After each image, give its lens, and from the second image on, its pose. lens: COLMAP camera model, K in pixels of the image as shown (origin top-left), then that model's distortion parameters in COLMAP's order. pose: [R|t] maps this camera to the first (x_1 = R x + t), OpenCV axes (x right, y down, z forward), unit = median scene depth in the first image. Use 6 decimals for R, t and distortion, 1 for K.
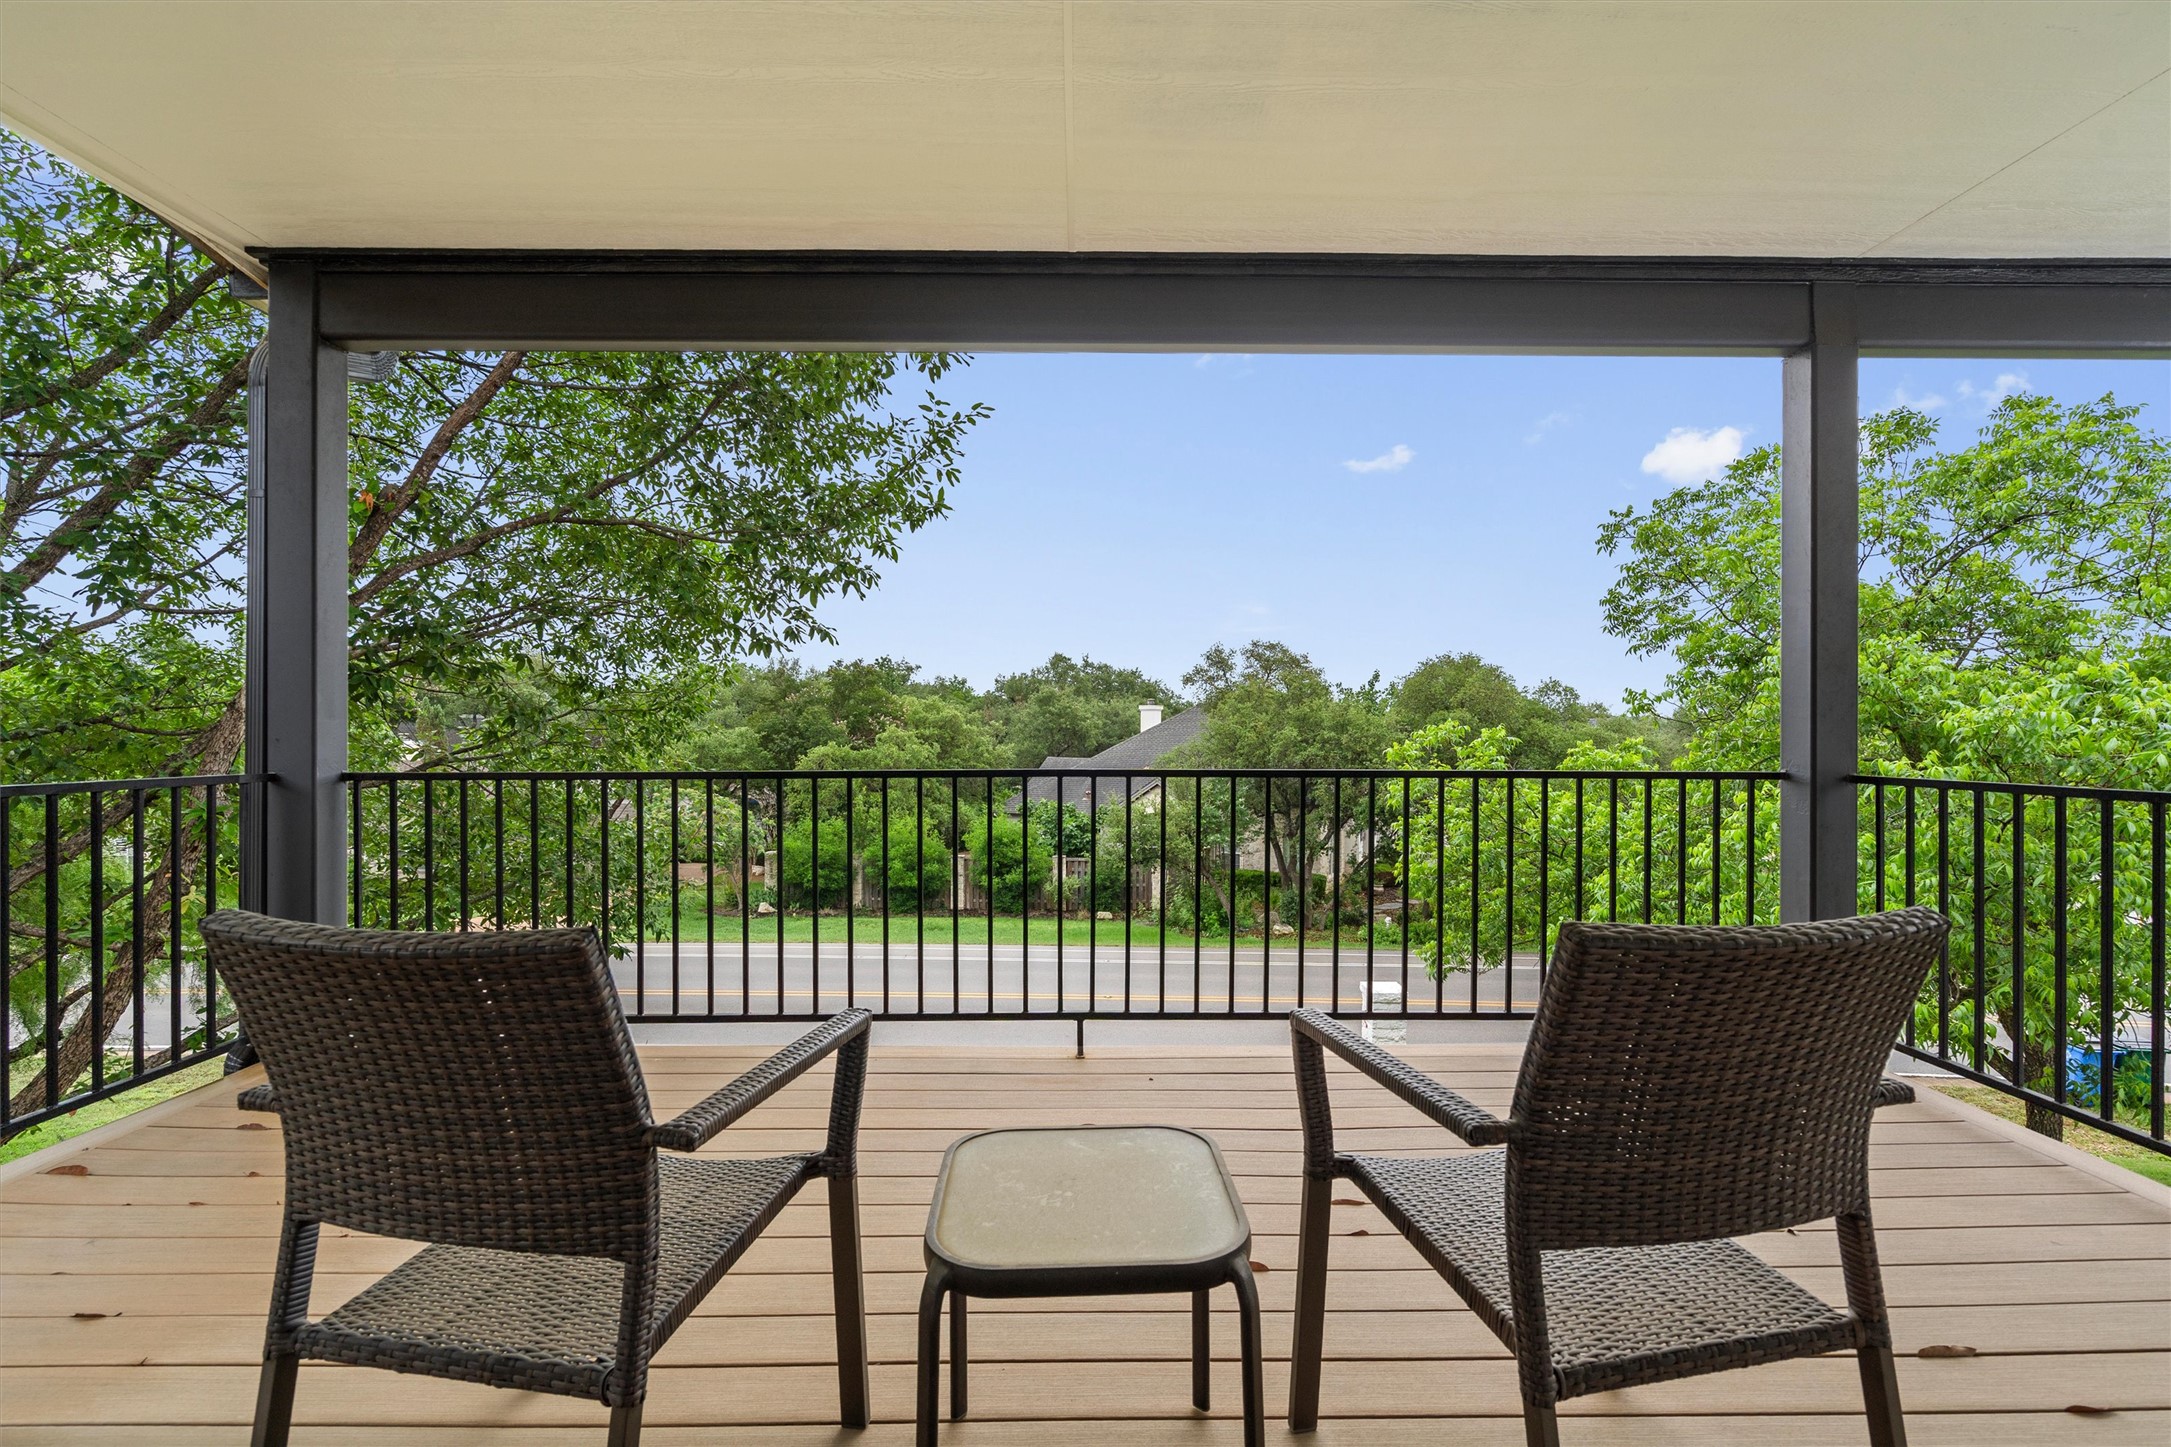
lens RADIAL K [[986.4, 0, 1082.5], [0, 986.4, 730.9], [0, 0, 1]] dist [-0.000414, 0.000345]
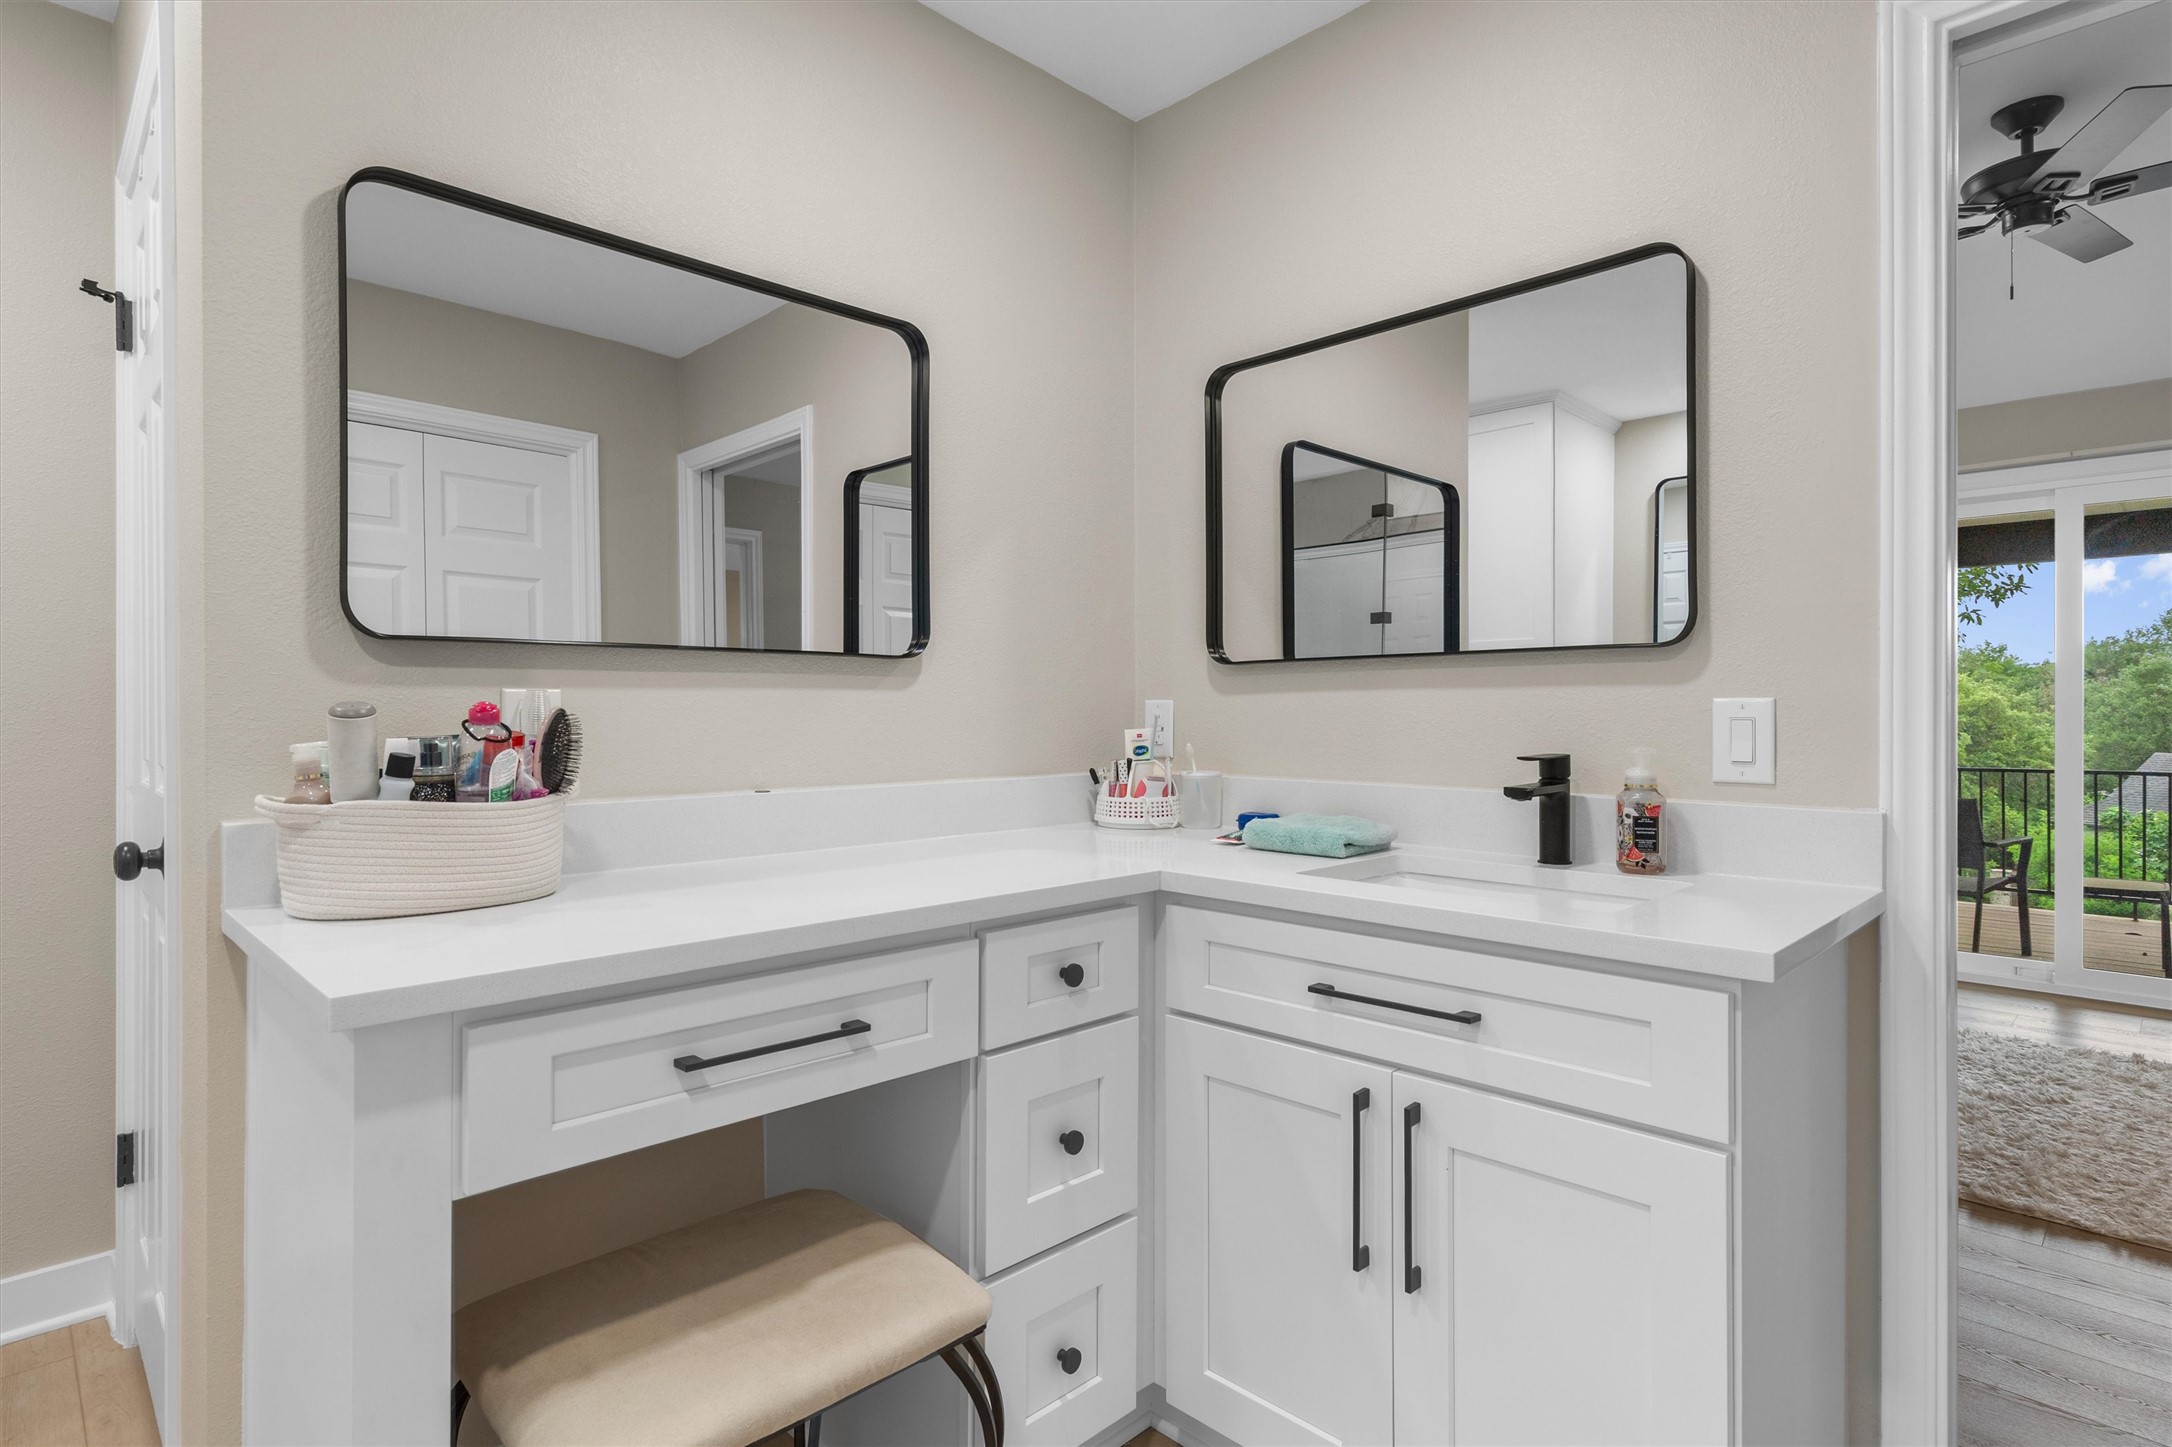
lens RADIAL K [[1079.5, 0, 1090.6], [0, 1079.5, 700.7], [0, 0, 1]] dist [0.001791, 0.000526]
pose [[0.684746, 0.002731, -0.728777, 0.009982], [-0.006874, 0.999973, -0.002711, -0.005503], [0.728749, 0.006866, 0.684746, -0.135855]]
